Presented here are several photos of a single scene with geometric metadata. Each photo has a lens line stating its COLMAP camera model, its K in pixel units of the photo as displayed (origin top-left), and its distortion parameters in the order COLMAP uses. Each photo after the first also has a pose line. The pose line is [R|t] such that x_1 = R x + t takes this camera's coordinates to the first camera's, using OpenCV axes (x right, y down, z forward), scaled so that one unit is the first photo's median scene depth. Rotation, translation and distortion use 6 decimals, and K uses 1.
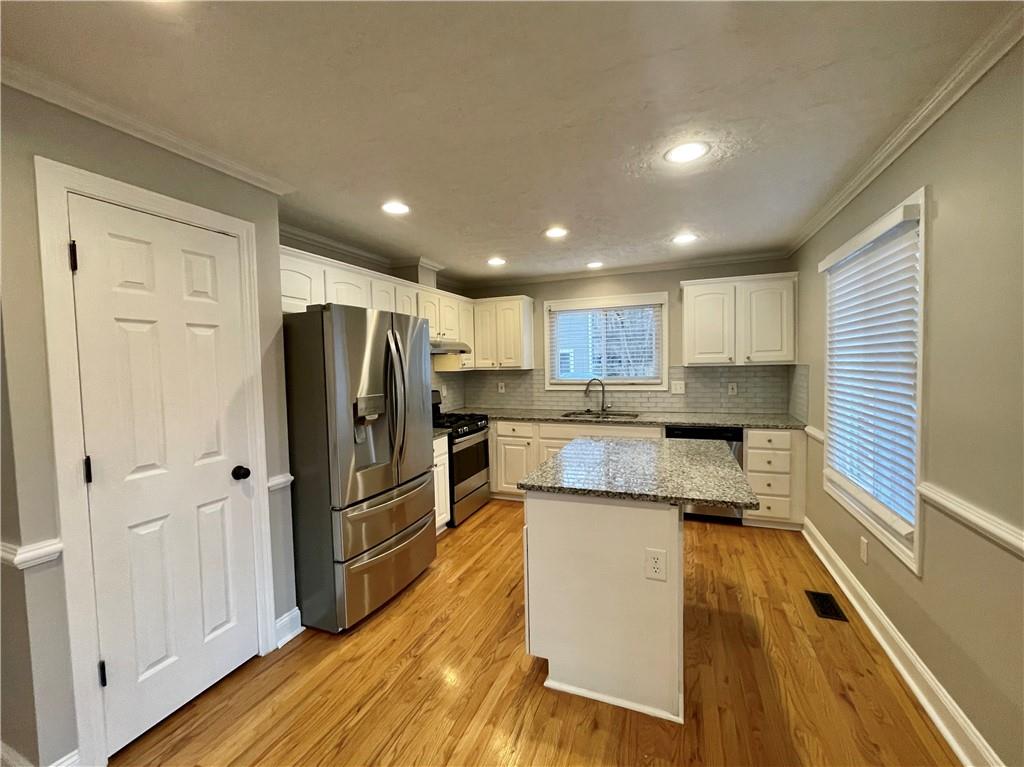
lens RADIAL K [[420.1, 0, 512.0], [0, 420.1, 383.5], [0, 0, 1]] dist [-0.001204, 0.000245]
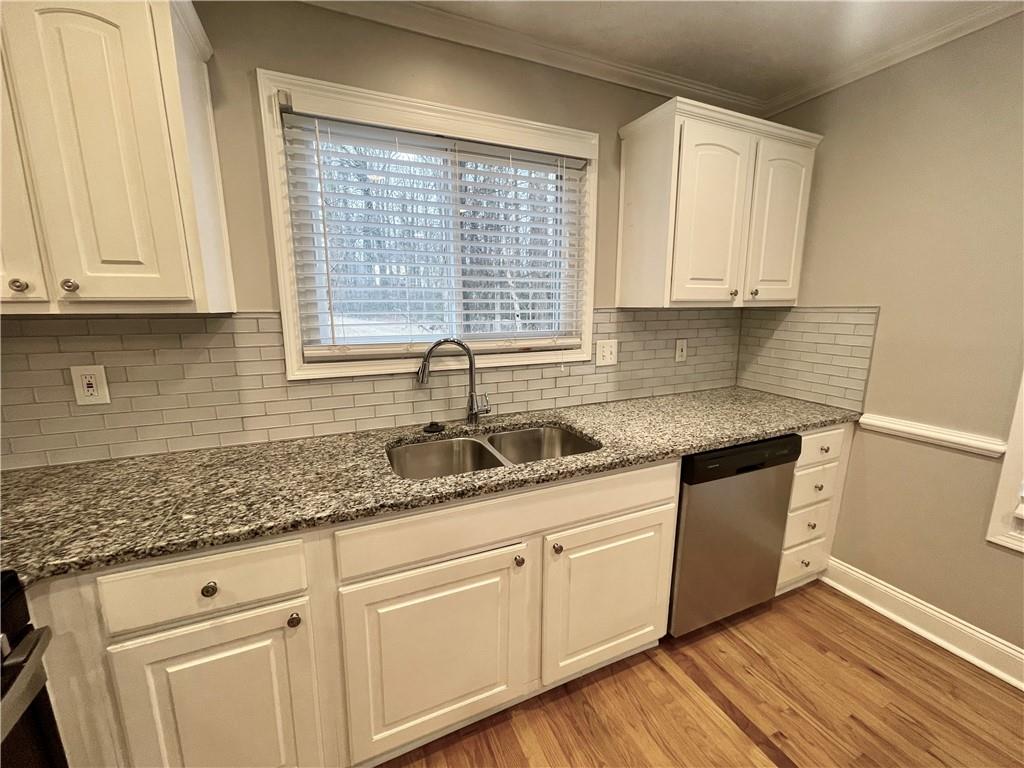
lens RADIAL K [[420.1, 0, 512.0], [0, 420.1, 384.0], [0, 0, 1]] dist [-0.001204, 0.000245]
pose [[0.707732, -0.107690, 0.698225, -0.024106], [0.027539, 0.991768, 0.125049, -0.017599], [-0.705944, -0.069273, 0.704872, 0.714367]]
